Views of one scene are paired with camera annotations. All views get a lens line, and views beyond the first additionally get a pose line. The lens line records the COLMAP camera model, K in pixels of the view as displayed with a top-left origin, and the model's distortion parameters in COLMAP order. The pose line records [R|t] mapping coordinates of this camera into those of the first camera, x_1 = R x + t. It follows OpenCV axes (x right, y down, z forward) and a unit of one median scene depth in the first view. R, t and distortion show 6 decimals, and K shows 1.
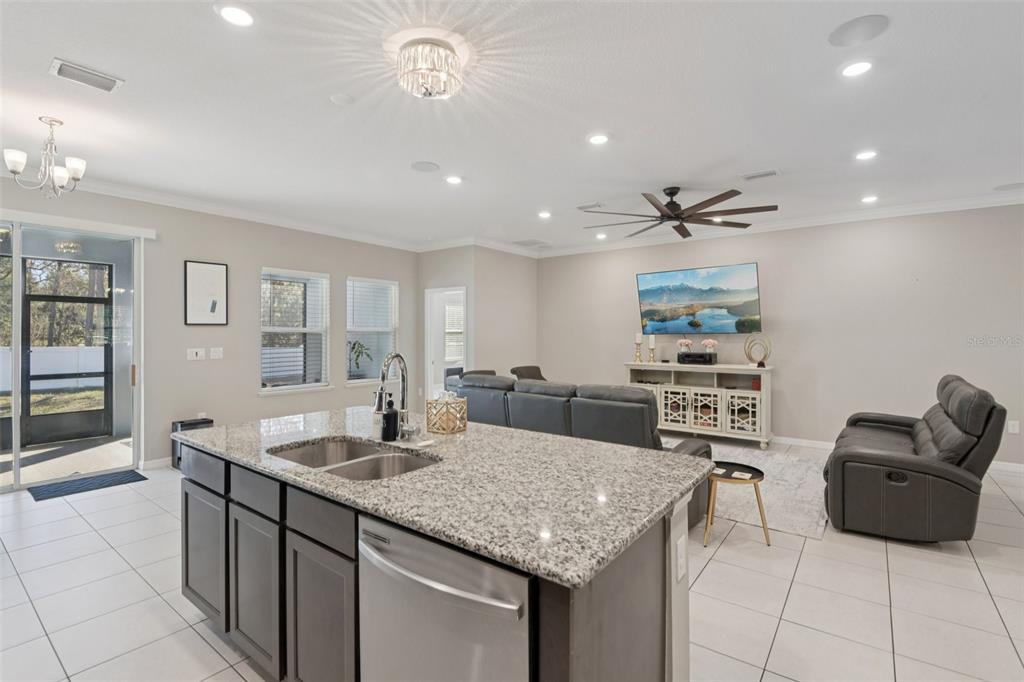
lens RADIAL K [[477.3, 0, 510.4], [0, 477.3, 335.1], [0, 0, 1]] dist [0.001465, -0.012931]
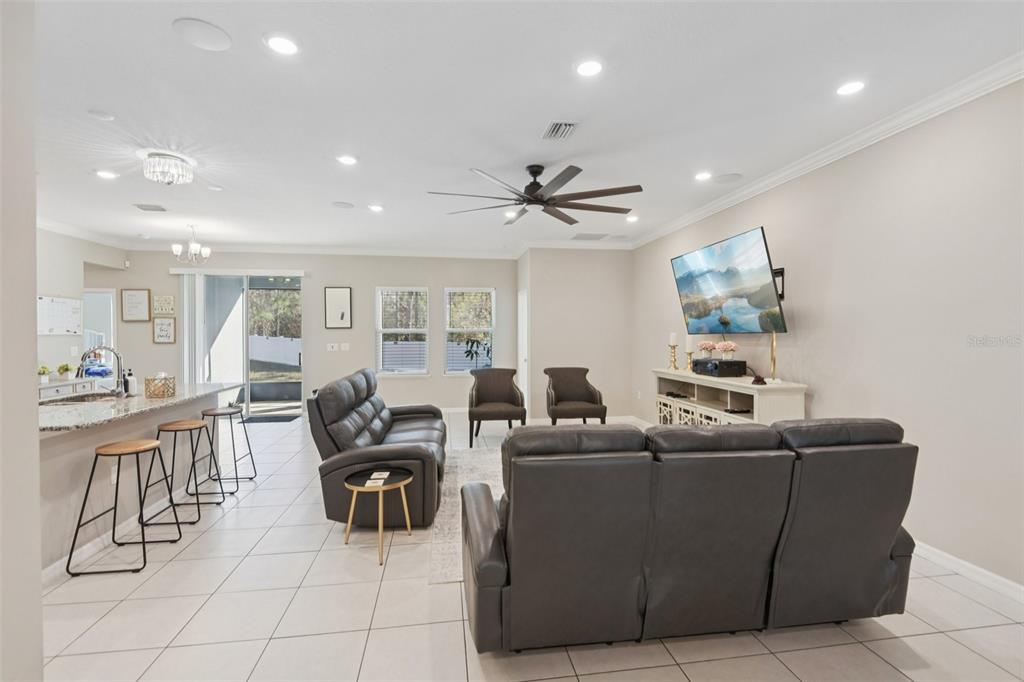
lens RADIAL K [[467.0, 0, 506.2], [0, 467.0, 345.6], [0, 0, 1]] dist [0.001399, -0.012785]
pose [[0.712267, 0.017757, -0.701684, 0.679546], [0.000326, 0.999671, 0.025629, -0.003848], [0.701908, -0.018483, 0.712027, 0.267246]]
